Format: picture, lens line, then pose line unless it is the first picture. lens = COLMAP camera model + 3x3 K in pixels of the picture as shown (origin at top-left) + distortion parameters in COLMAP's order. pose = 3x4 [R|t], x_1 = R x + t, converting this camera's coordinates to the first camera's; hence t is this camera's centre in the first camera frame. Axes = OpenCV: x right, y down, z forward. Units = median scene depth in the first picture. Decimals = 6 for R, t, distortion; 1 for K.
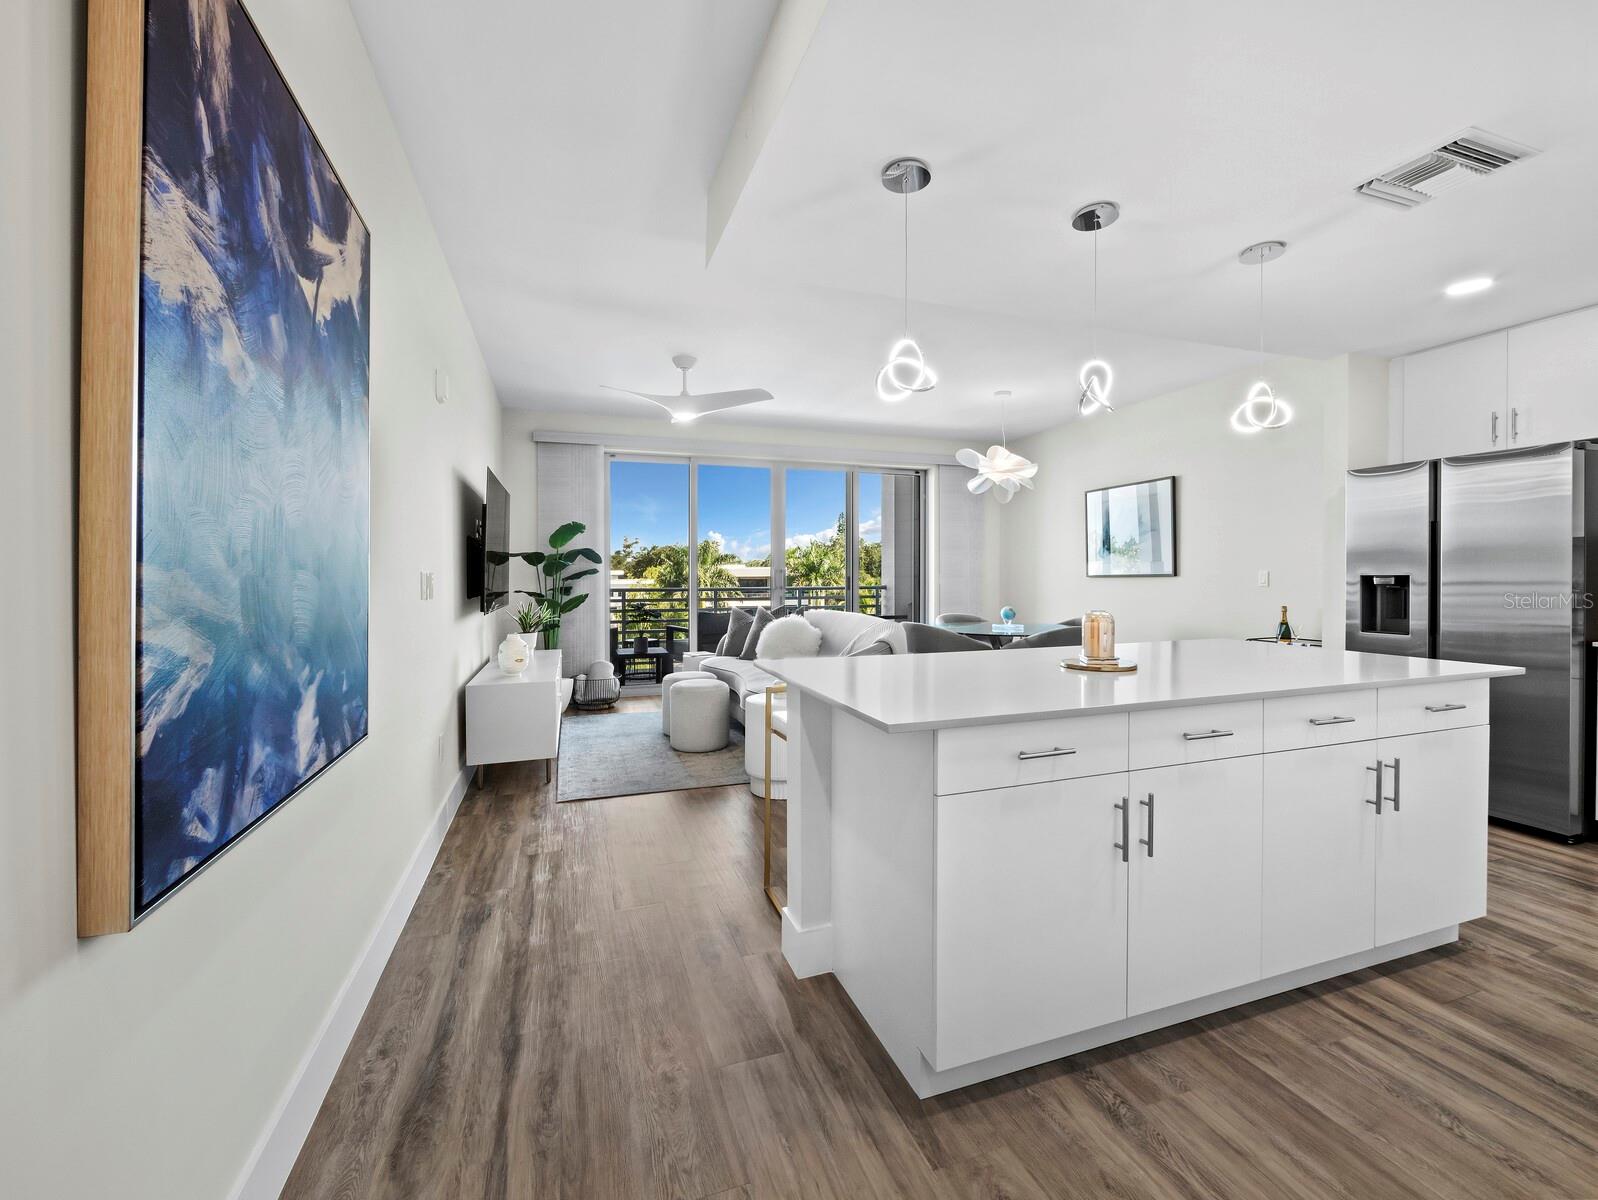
lens RADIAL K [[683.7, 0, 806.4], [0, 683.7, 573.5], [0, 0, 1]] dist [-0.002610, -0.000055]
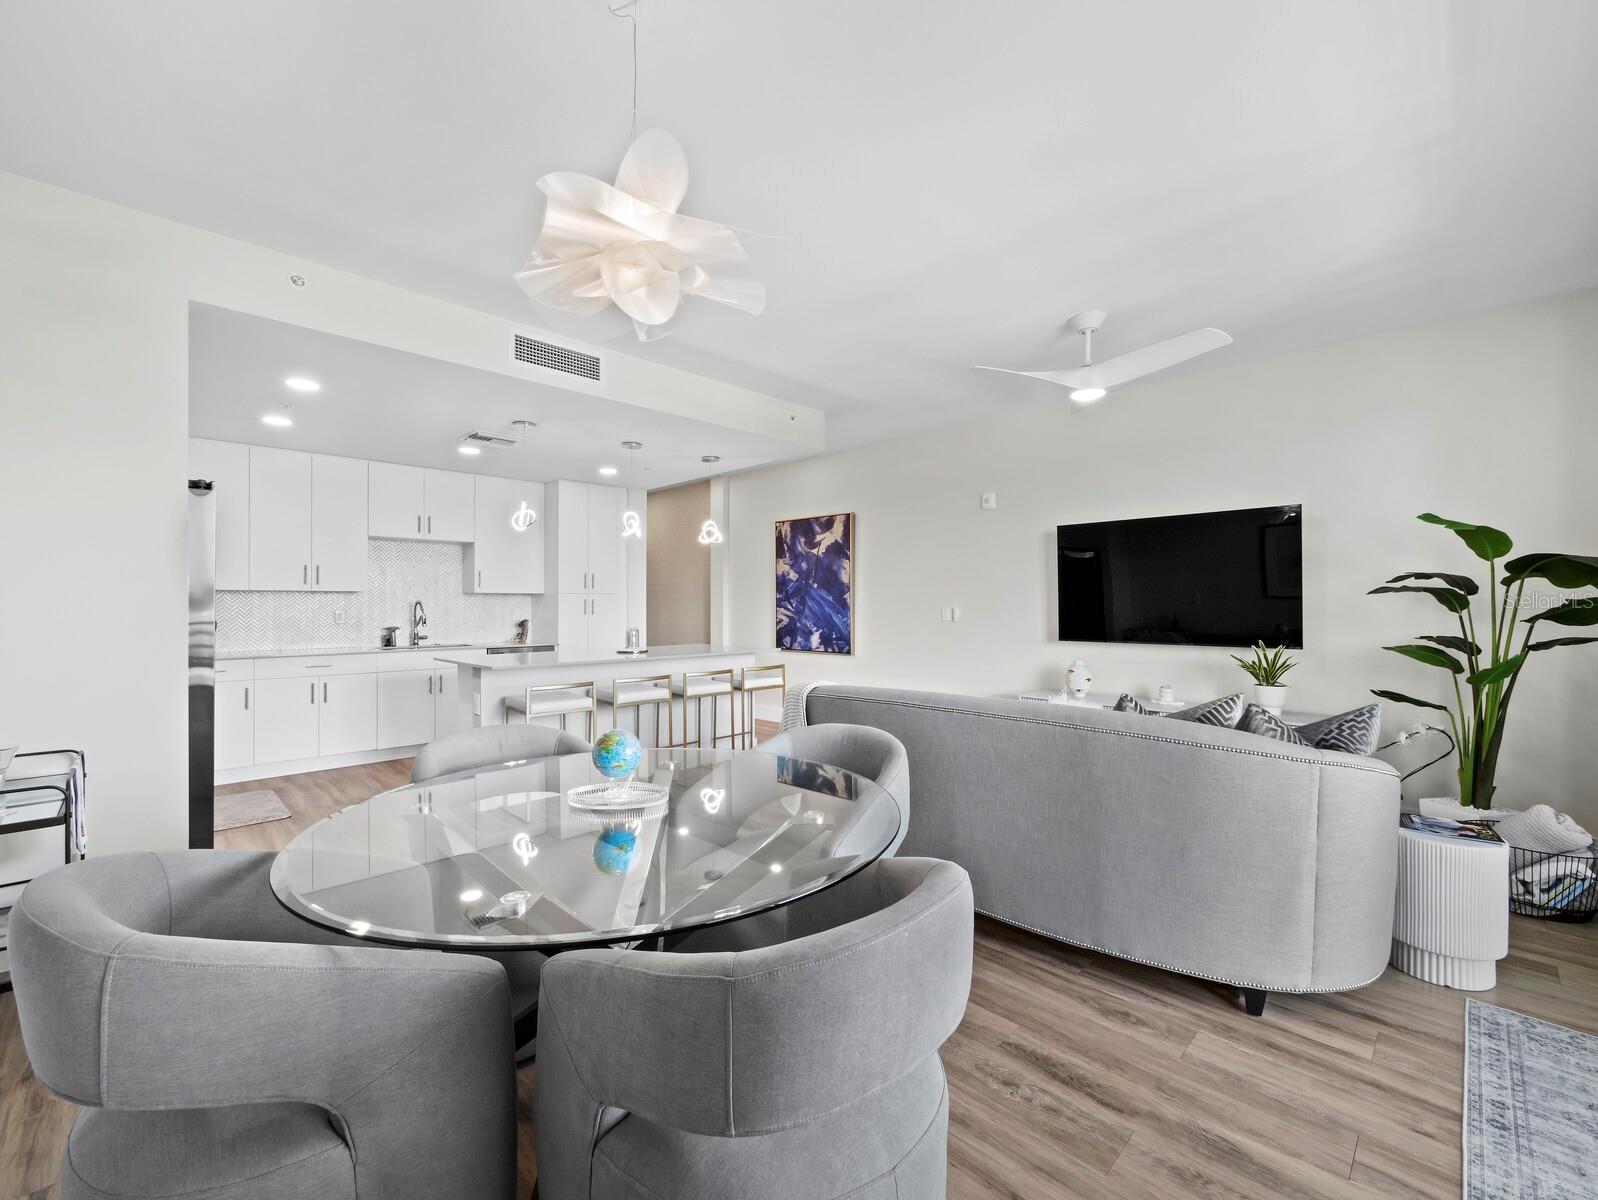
lens RADIAL K [[674.9, 0, 797.4], [0, 674.9, 605.2], [0, 0, 1]] dist [-0.003929, -0.000174]
pose [[-0.907174, 0.006576, -0.420705, 0.364822], [0.007378, 0.999973, -0.000279, -0.006429], [0.420692, -0.003357, -0.907197, 1.367714]]
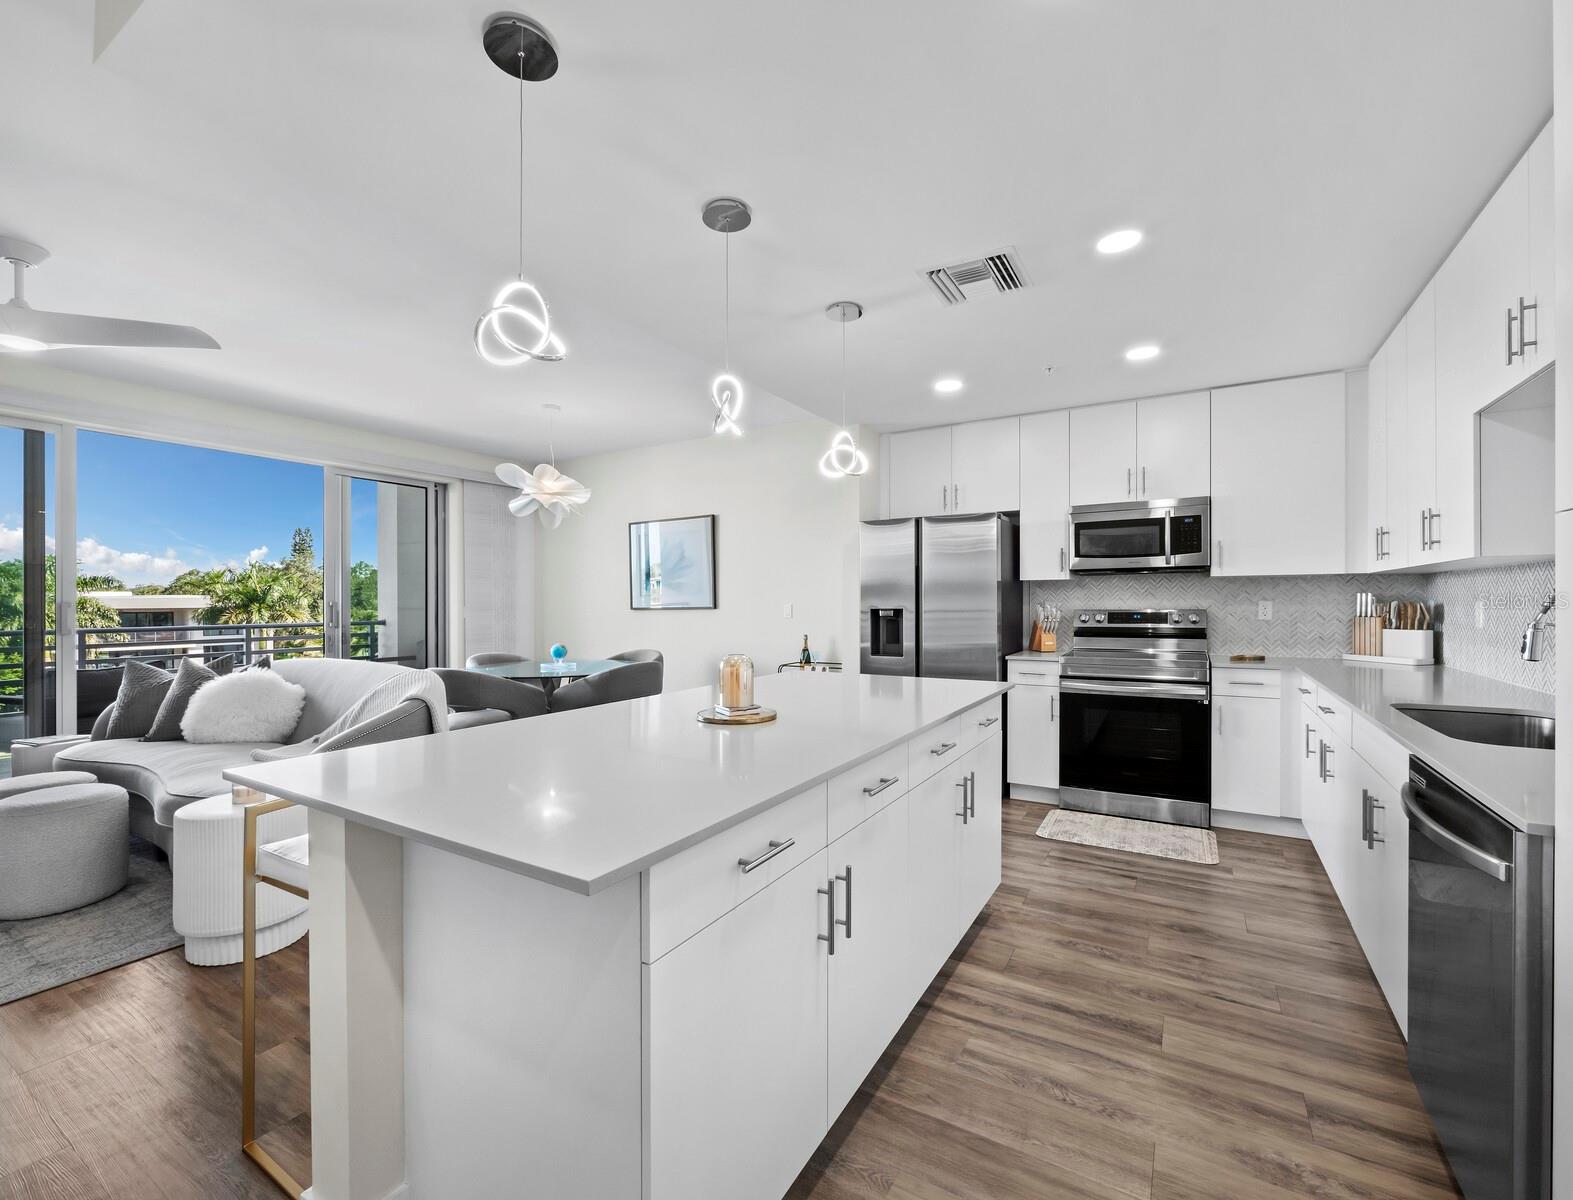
lens RADIAL K [[671.5, 0, 809.7], [0, 671.5, 603.5], [0, 0, 1]] dist [-0.005394, 0.000827]
pose [[0.761968, -0.001568, 0.647613, -0.028589], [0.001240, 0.999999, 0.000962, -0.005510], [-0.647613, 0.000070, 0.761969, 0.111206]]
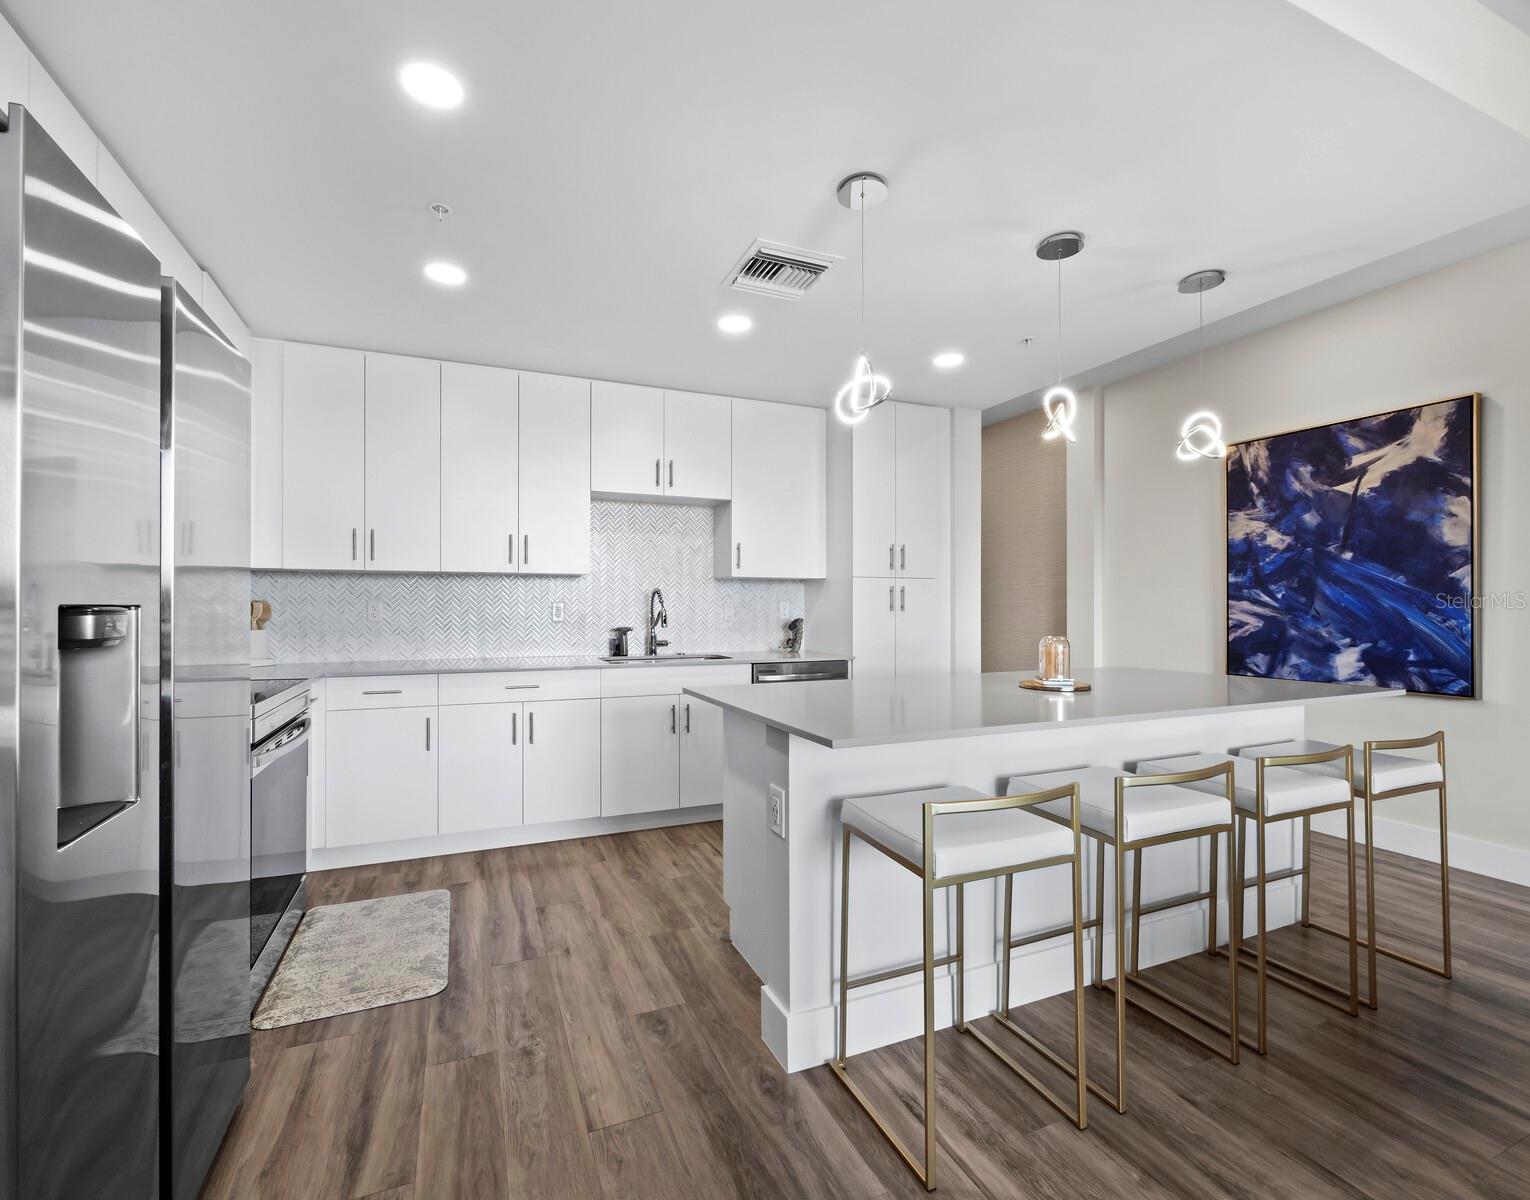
lens RADIAL K [[670.1, 0, 737.7], [0, 670.1, 609.3], [0, 0, 1]] dist [-0.003707, -0.000201]
pose [[-0.998927, 0.005686, -0.045966, 0.407936], [0.005622, 0.999983, 0.001527, 0.003210], [0.045974, 0.001267, -0.998942, 0.850447]]
